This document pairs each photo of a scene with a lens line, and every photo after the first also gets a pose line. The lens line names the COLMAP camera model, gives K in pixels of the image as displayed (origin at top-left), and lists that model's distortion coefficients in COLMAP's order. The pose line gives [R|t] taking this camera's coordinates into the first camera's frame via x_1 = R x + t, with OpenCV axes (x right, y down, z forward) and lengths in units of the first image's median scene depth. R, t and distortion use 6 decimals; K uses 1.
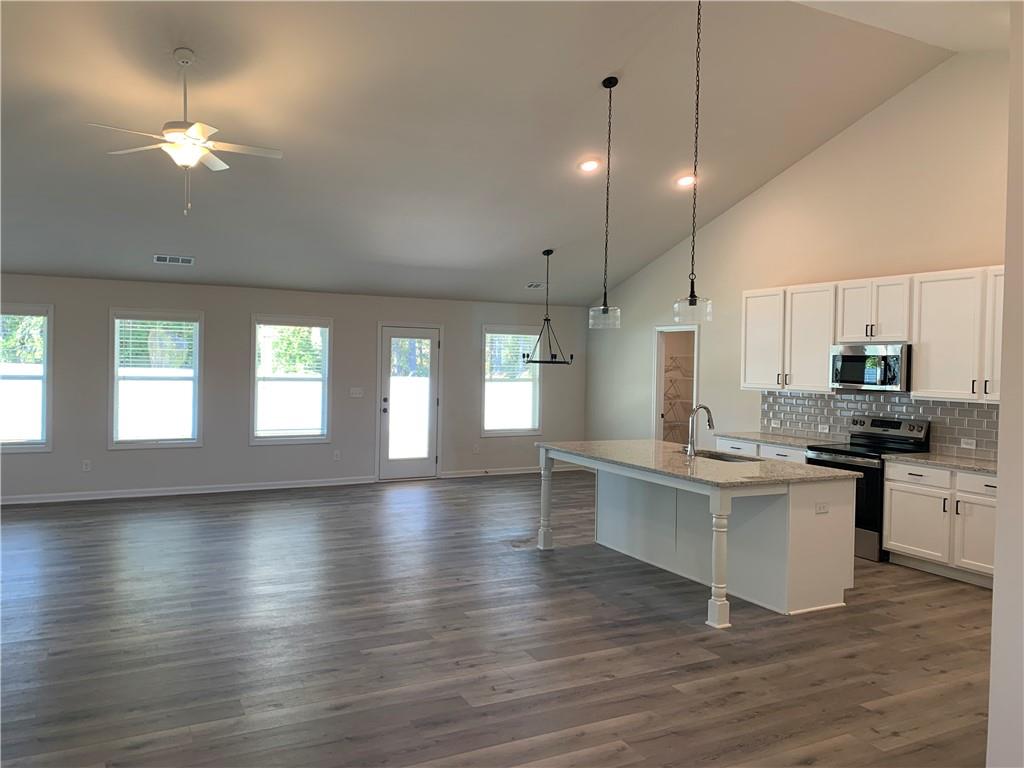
lens RADIAL K [[788.2, 0, 510.6], [0, 788.2, 371.0], [0, 0, 1]] dist [0.229130, -0.502829]
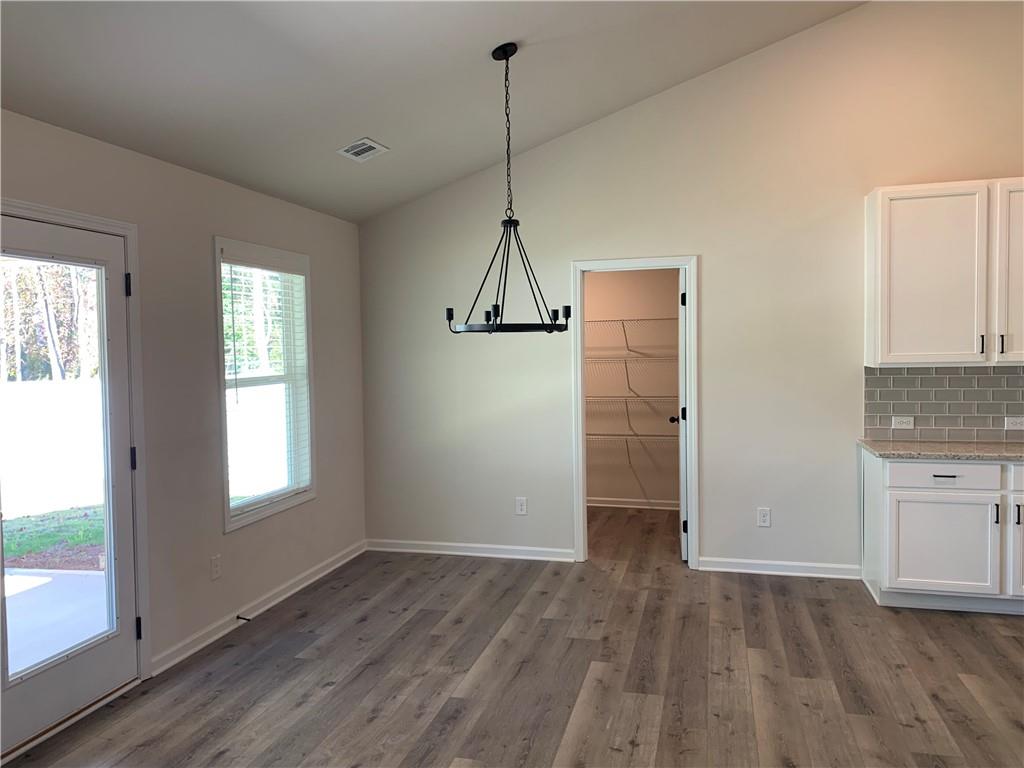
lens RADIAL K [[777.9, 0, 512.0], [0, 777.9, 384.0], [0, 0, 1]] dist [0.127974, 0.001047]
pose [[0.702320, -0.062930, 0.709074, -0.236795], [0.043480, 0.998017, 0.045508, -0.000001], [-0.710532, -0.001131, 0.703664, 0.701028]]
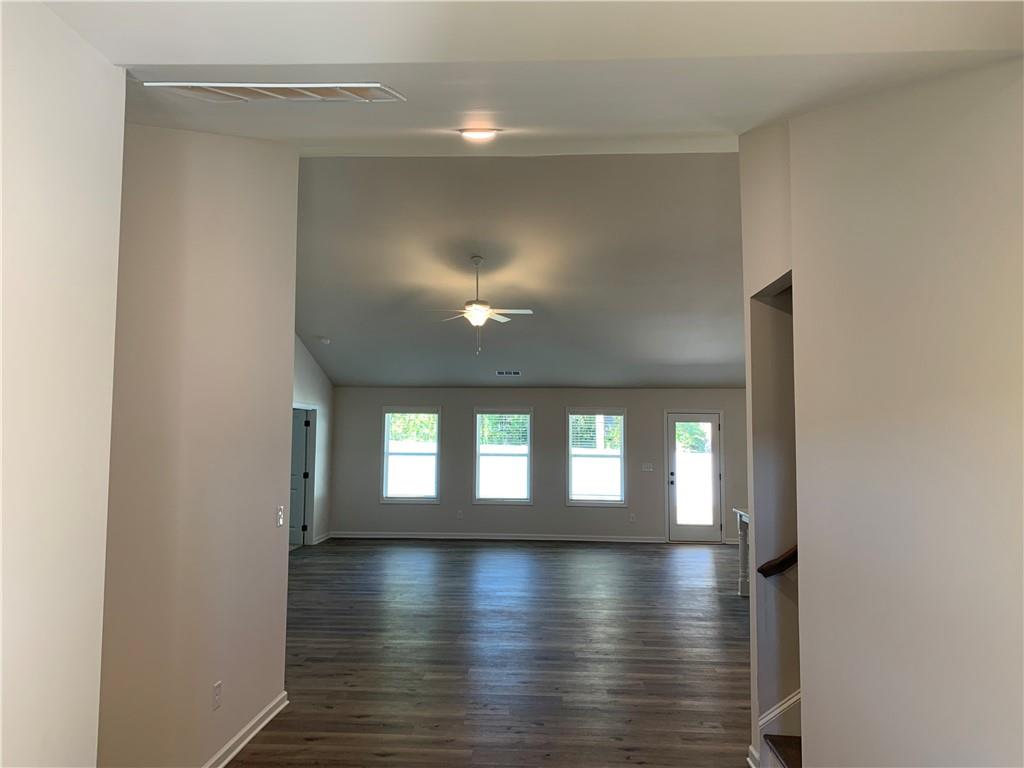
lens RADIAL K [[788.2, 0, 510.6], [0, 788.2, 371.0], [0, 0, 1]] dist [0.229130, -0.502829]
pose [[0.868033, -0.050889, -0.493892, 0.248612], [0.002664, 0.995197, -0.097860, -0.001247], [0.496500, 0.083630, 0.863999, -0.196598]]
